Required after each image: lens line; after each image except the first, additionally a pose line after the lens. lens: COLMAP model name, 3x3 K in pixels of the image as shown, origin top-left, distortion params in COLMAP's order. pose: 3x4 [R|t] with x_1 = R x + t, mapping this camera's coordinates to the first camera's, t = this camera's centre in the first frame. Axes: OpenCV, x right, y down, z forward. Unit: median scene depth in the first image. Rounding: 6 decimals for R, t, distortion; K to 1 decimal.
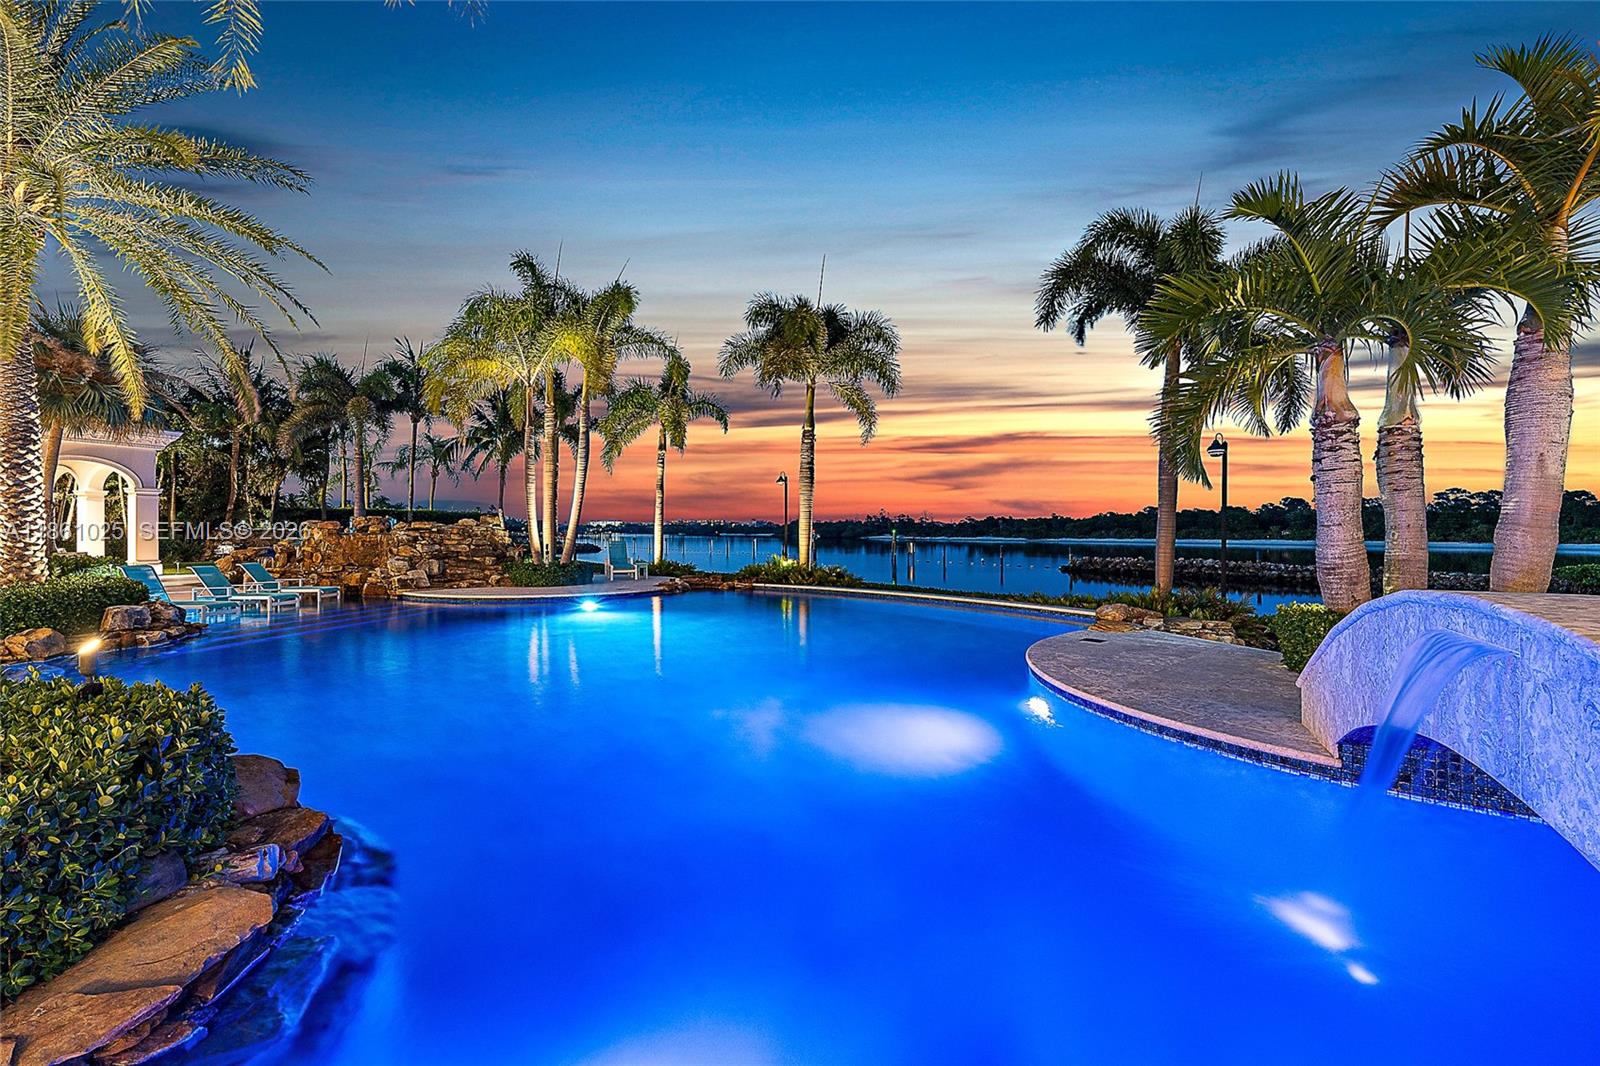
lens RADIAL K [[692.6, 0, 791.7], [0, 692.6, 540.9], [0, 0, 1]] dist [-0.003677, -0.000147]
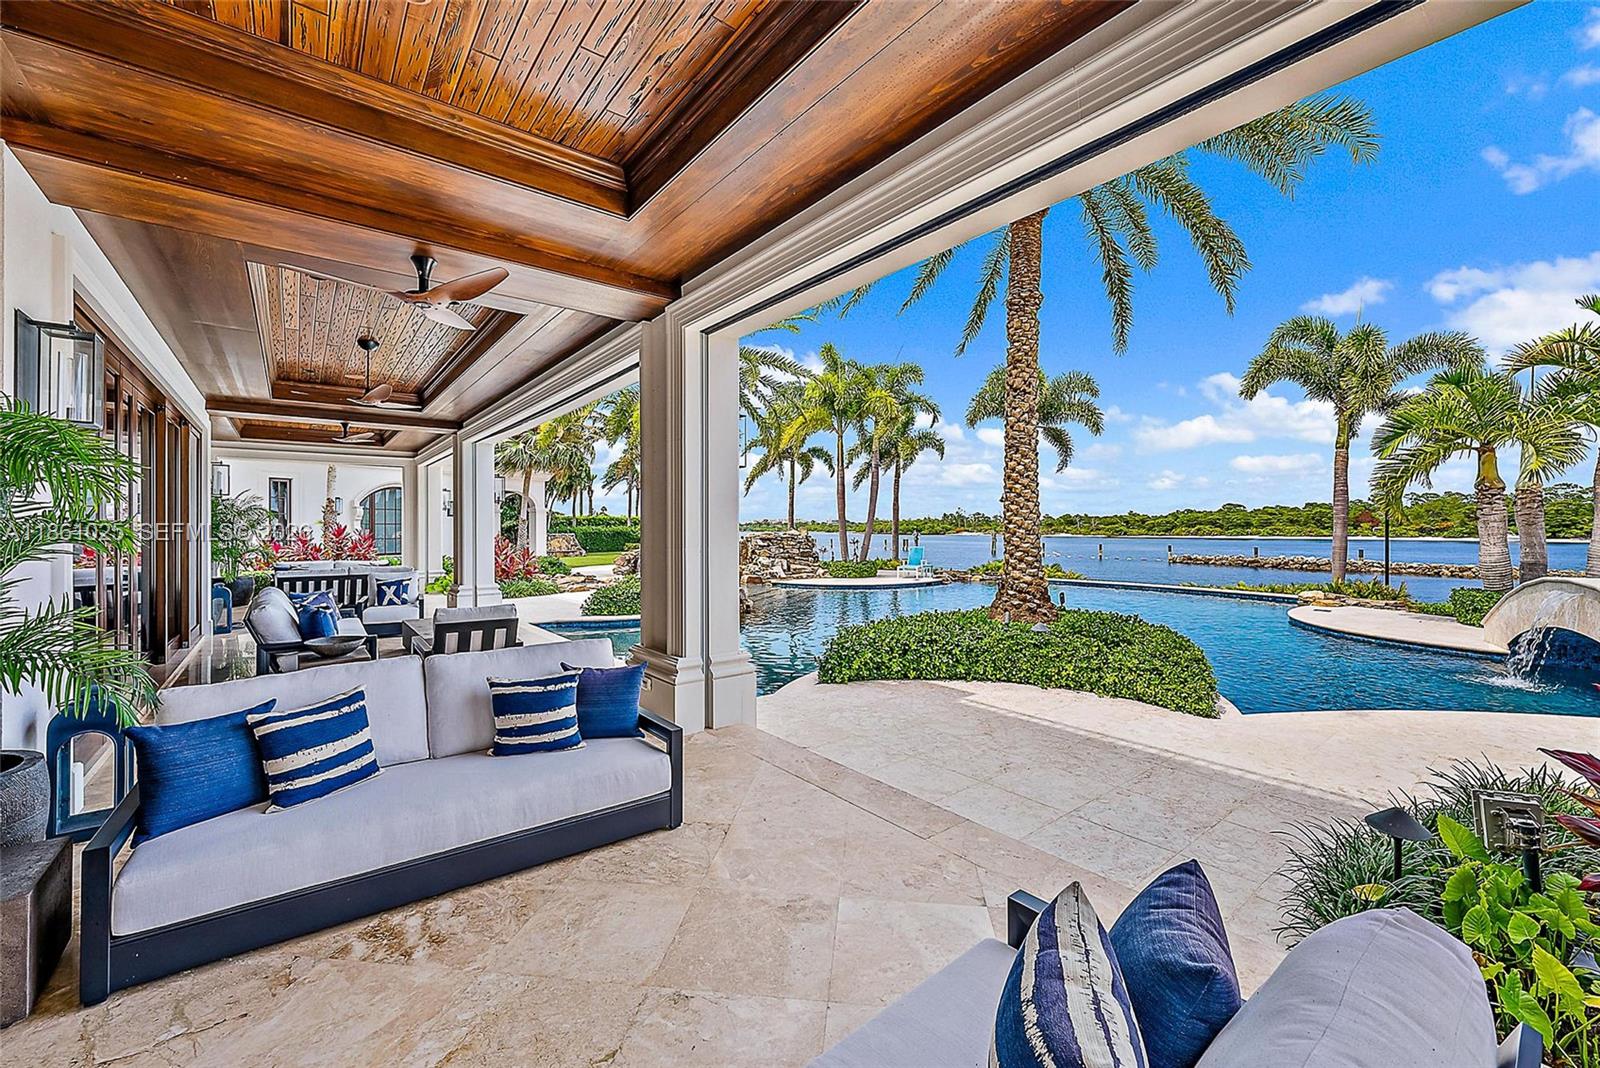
lens RADIAL K [[650.5, 0, 797.2], [0, 650.5, 534.9], [0, 0, 1]] dist [0.004907, 0.000650]
pose [[0.995171, -0.002988, -0.098109, -0.354486], [0.002837, 0.999995, -0.001675, -0.021225], [0.098113, 0.001388, 0.995174, -0.367843]]
